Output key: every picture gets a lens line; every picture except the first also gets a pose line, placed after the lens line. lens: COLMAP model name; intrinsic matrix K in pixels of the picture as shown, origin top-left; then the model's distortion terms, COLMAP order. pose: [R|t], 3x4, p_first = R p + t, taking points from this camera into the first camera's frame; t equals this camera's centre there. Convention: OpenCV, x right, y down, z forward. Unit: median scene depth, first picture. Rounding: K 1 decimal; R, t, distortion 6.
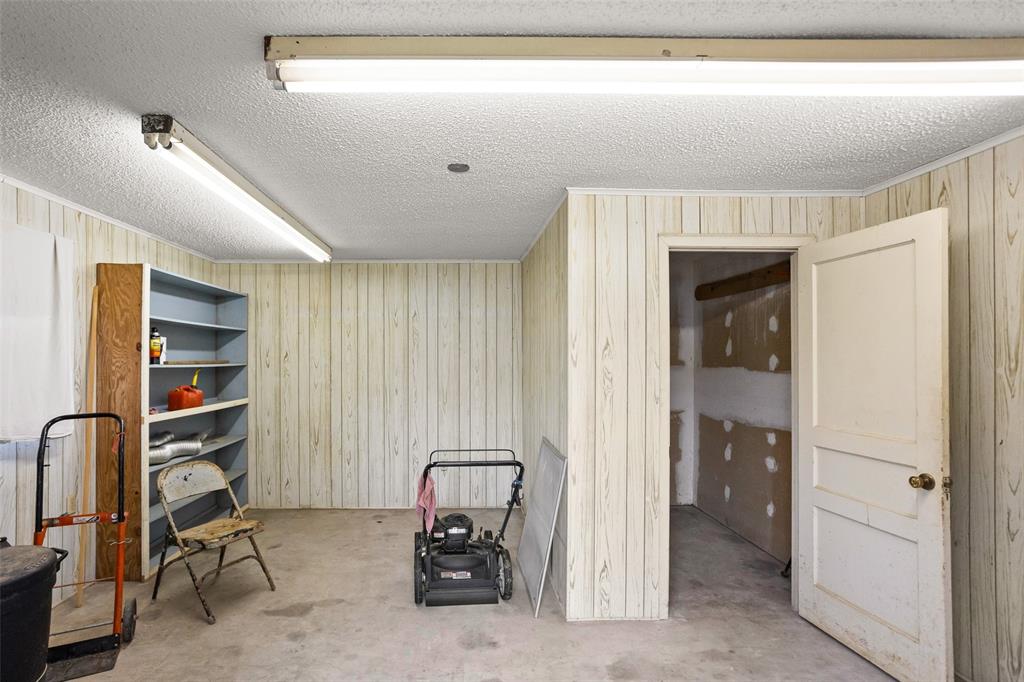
lens RADIAL K [[492.7, 0, 489.7], [0, 492.7, 353.6], [0, 0, 1]] dist [-0.044116, 0.026322]
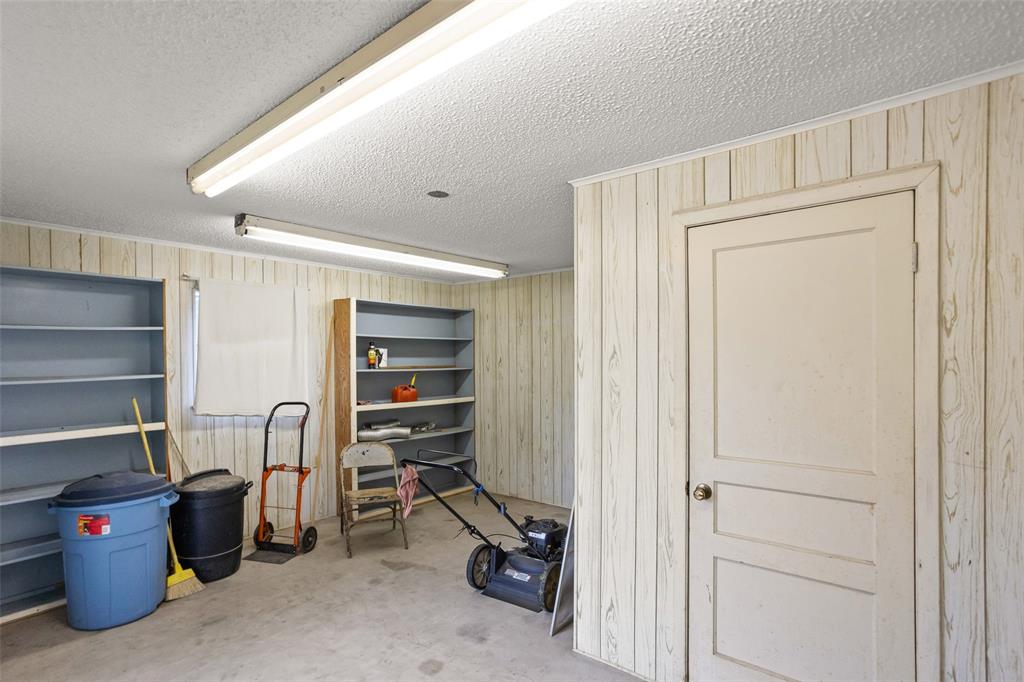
lens RADIAL K [[510.8, 0, 511.1], [0, 510.8, 367.7], [0, 0, 1]] dist [-0.052585, 0.036313]
pose [[0.763070, 0.007882, -0.646267, 0.619833], [0.010245, 0.999652, 0.024288, -0.014677], [0.646234, -0.025155, 0.762724, 0.181745]]
